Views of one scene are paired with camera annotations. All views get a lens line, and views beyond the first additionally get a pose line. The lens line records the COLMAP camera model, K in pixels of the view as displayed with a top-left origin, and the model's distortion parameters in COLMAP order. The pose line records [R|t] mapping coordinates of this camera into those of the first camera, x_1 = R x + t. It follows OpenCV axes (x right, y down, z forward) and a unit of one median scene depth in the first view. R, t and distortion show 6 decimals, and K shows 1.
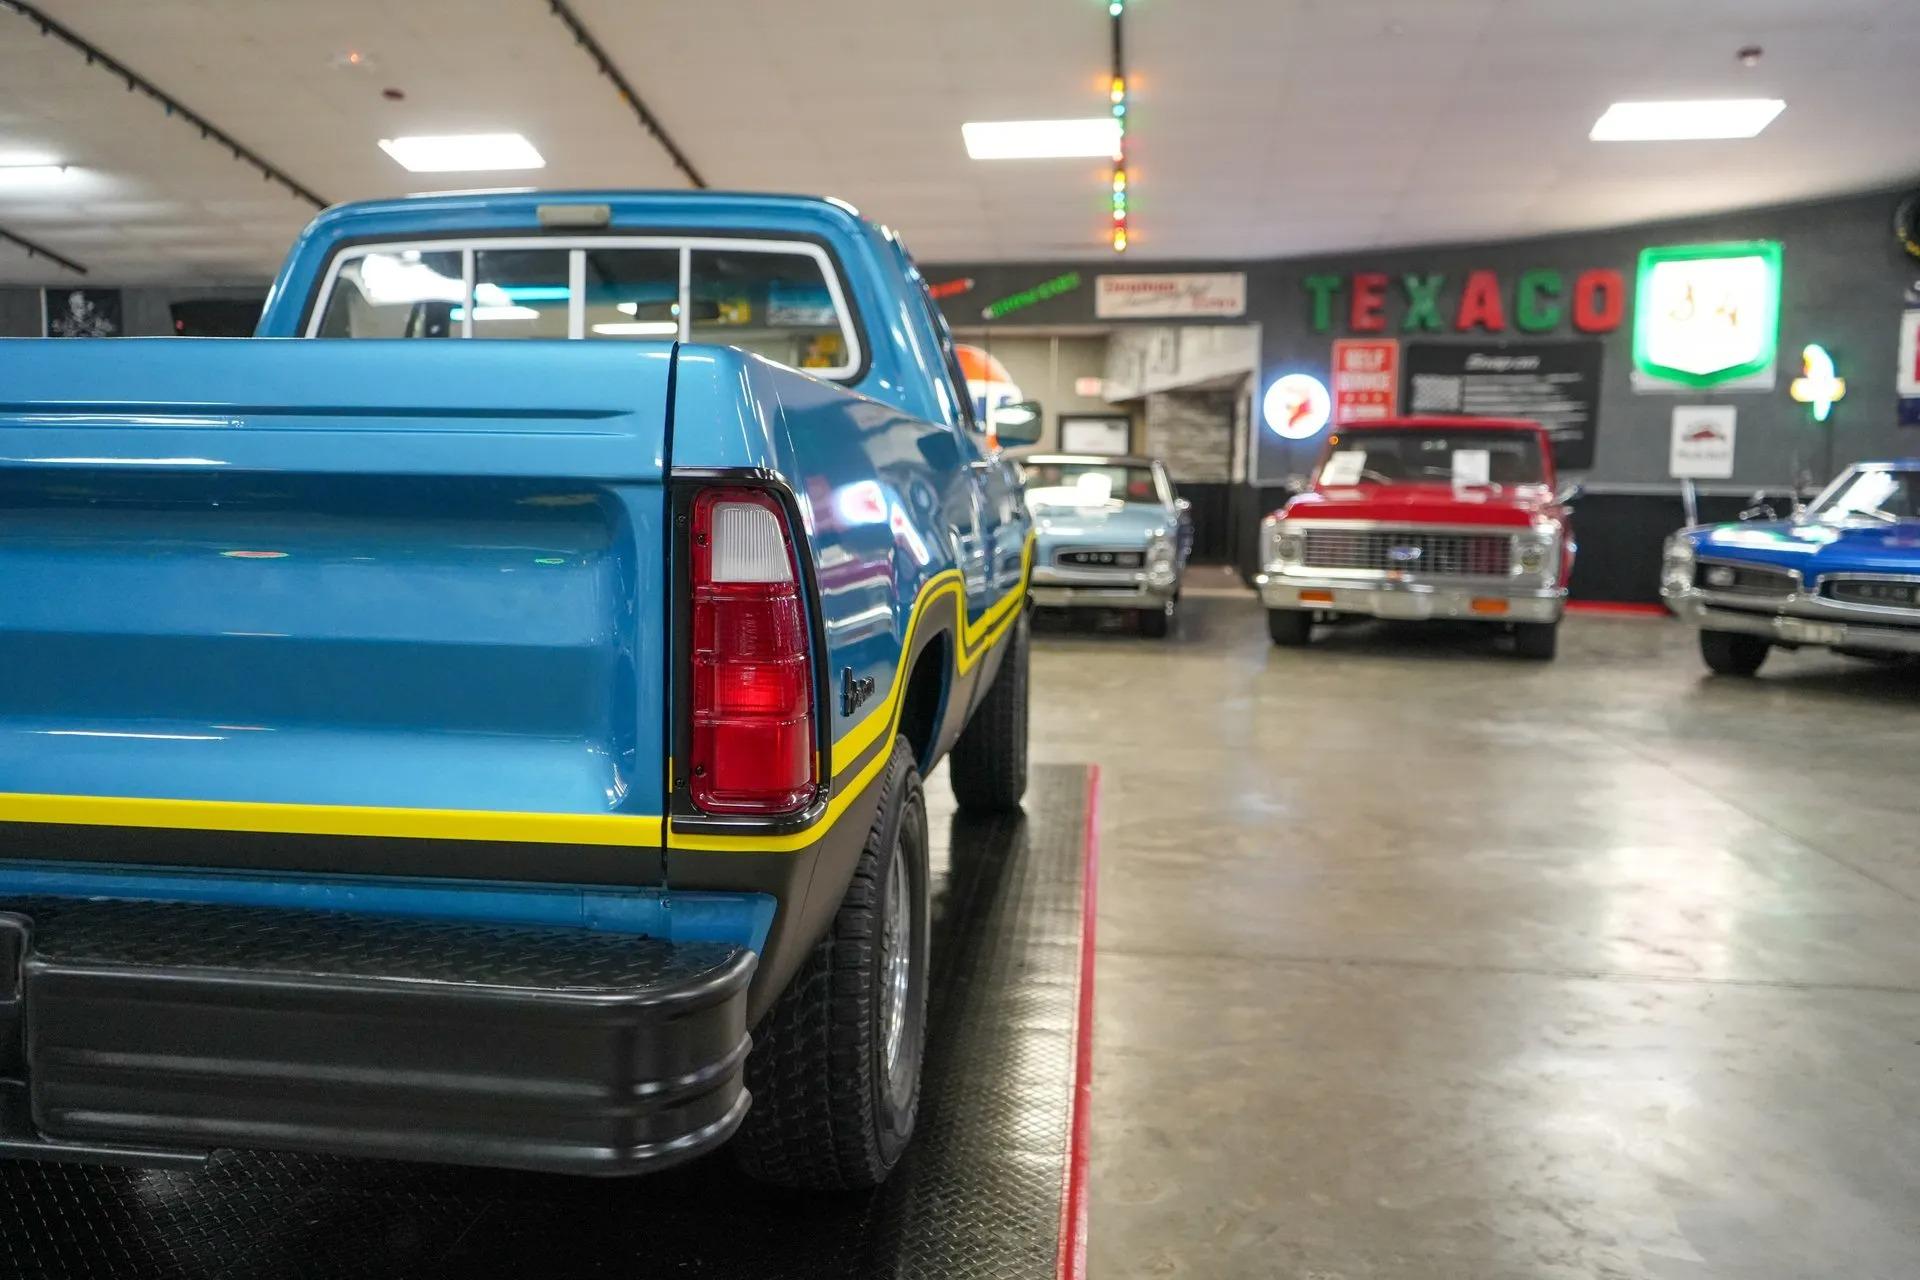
lens RADIAL K [[1517.3, 0, 960.0], [0, 1517.3, 640.0], [0, 0, 1]] dist [-0.005952, -0.006396]
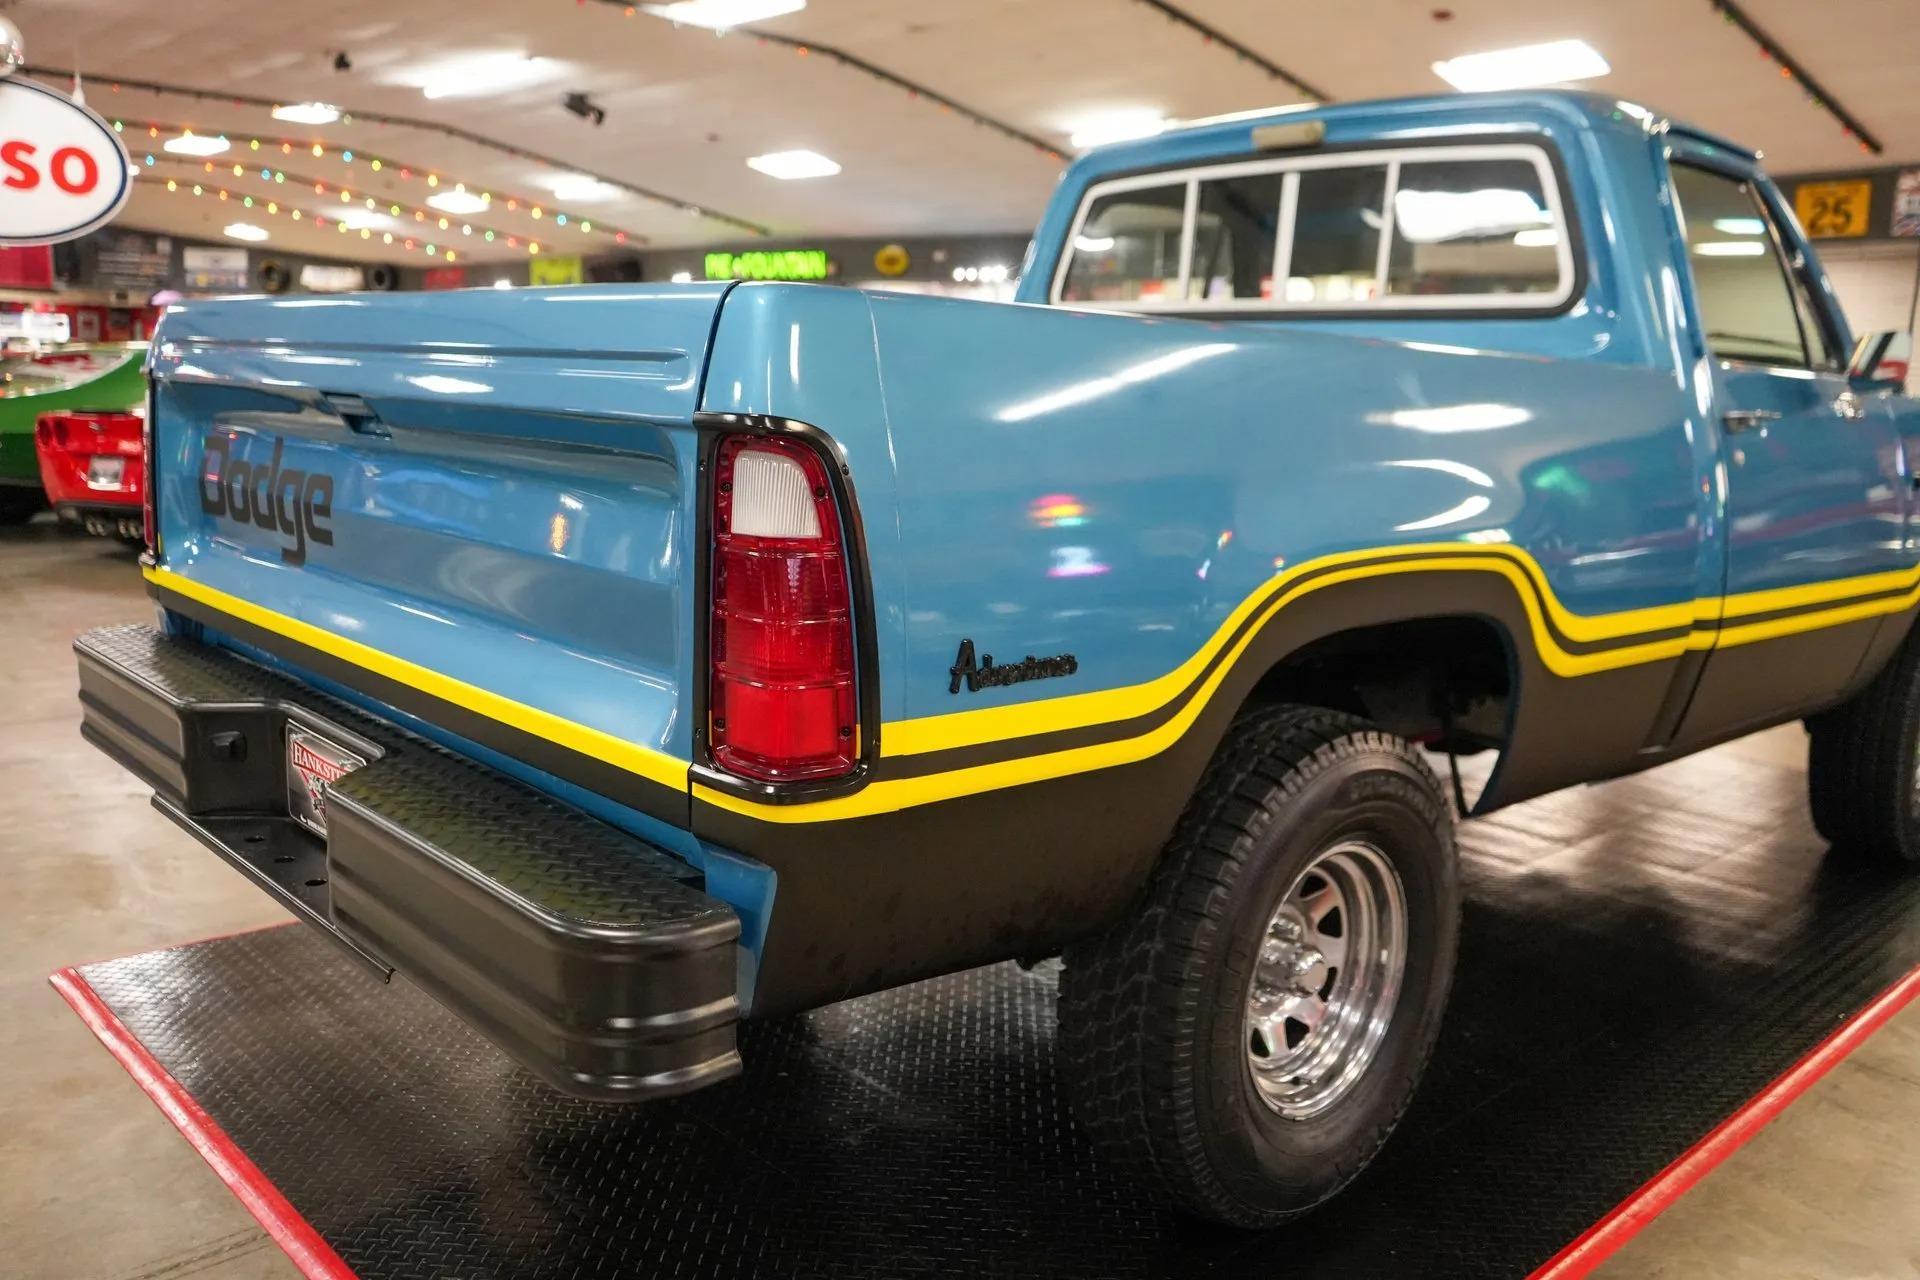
lens RADIAL K [[1535.3, 0, 960.0], [0, 1535.3, 640.0], [0, 0, 1]] dist [-0.007590, -0.004218]
pose [[0.758325, 0.122768, -0.640212, 0.366340], [-0.094427, 0.992435, 0.078463, -0.038122], [0.645002, 0.000953, 0.764181, 0.219019]]
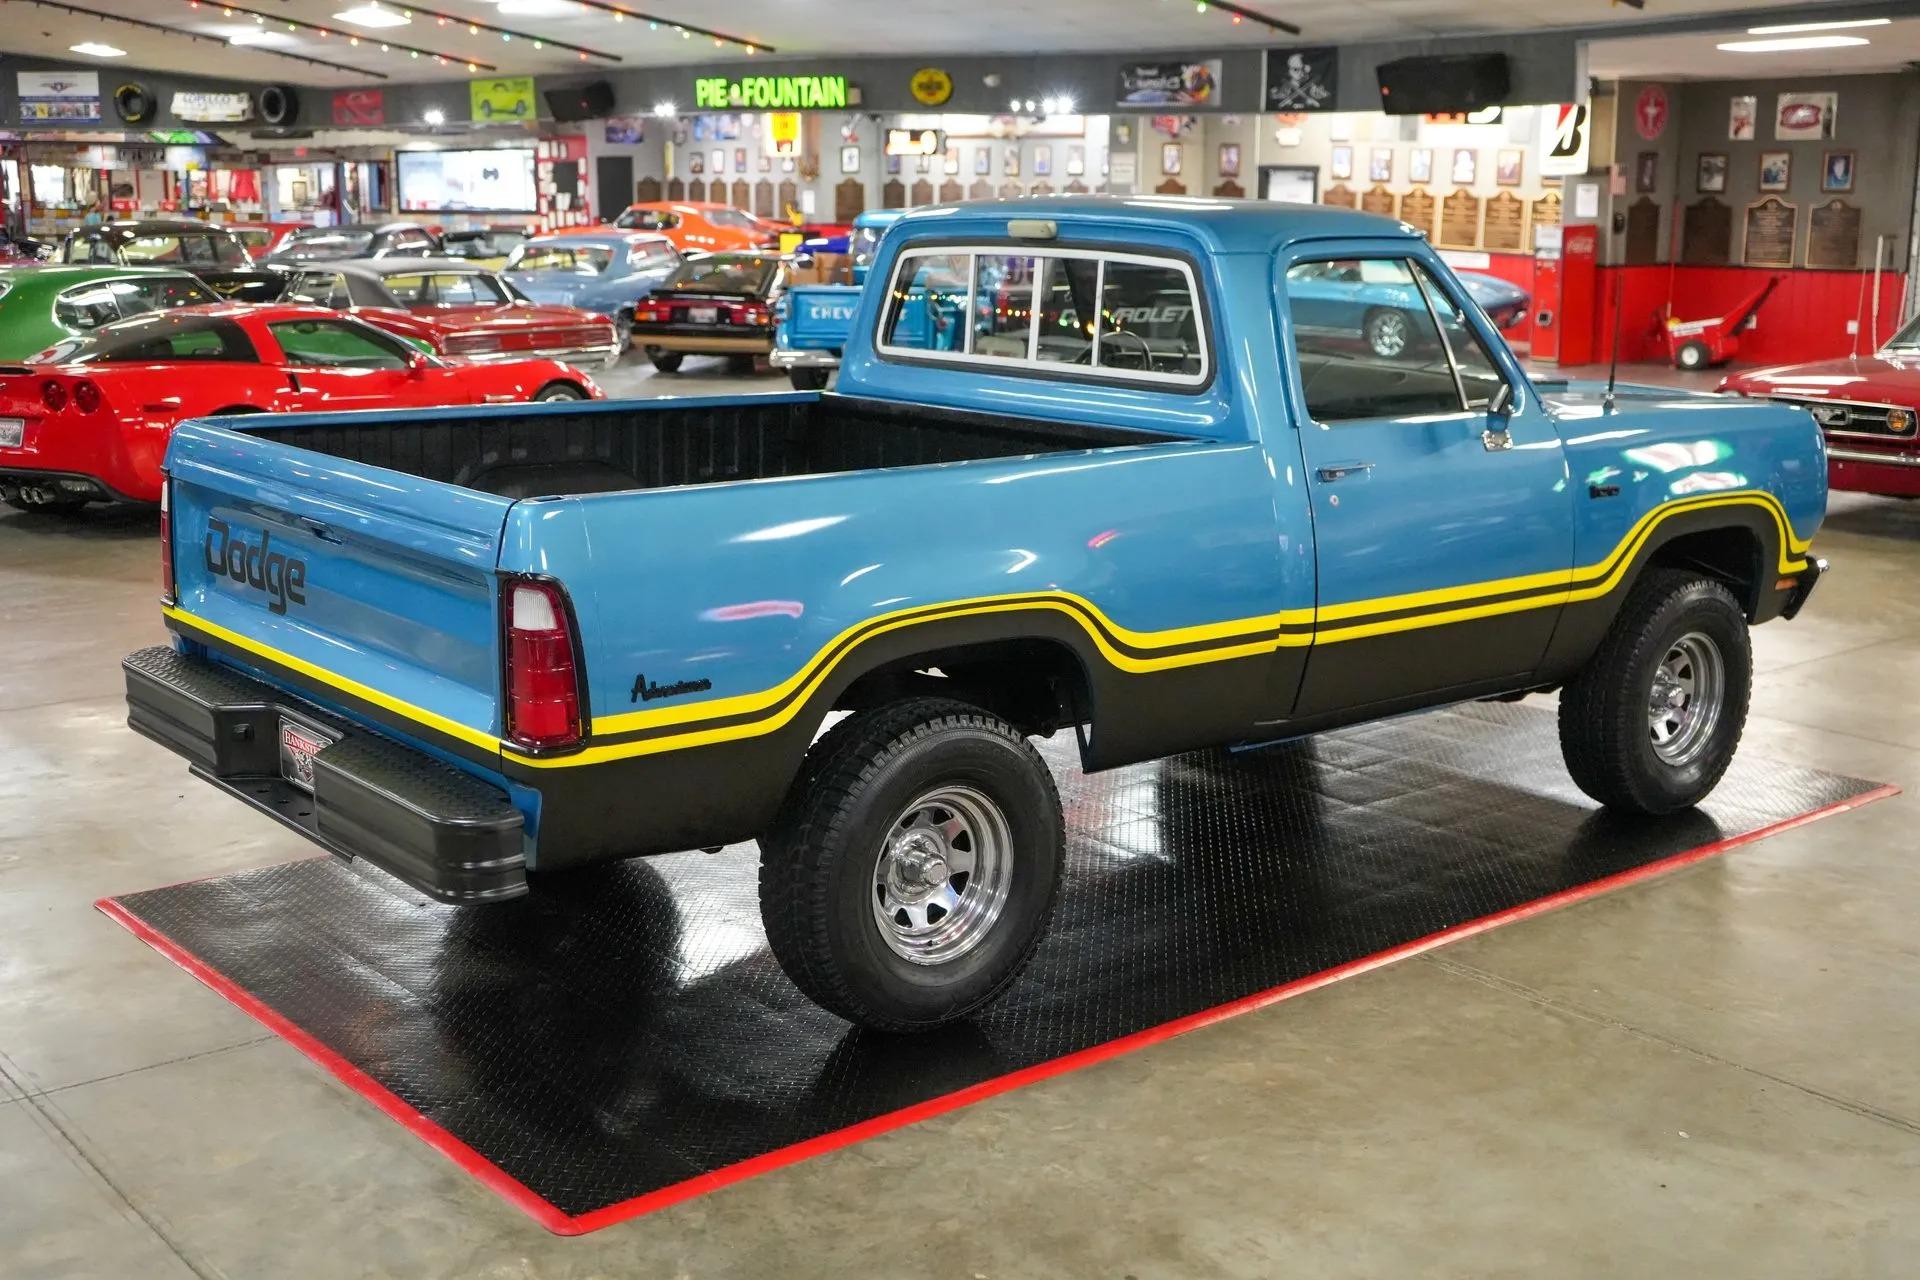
lens RADIAL K [[2224.1, 0, 960.0], [0, 2224.1, 640.0], [0, 0, 1]] dist [0.002718, 0.010717]
pose [[0.717084, 0.134517, -0.683883, 1.410690], [-0.072686, 0.990282, 0.118569, -0.256227], [0.693186, -0.035315, 0.719893, -0.431063]]
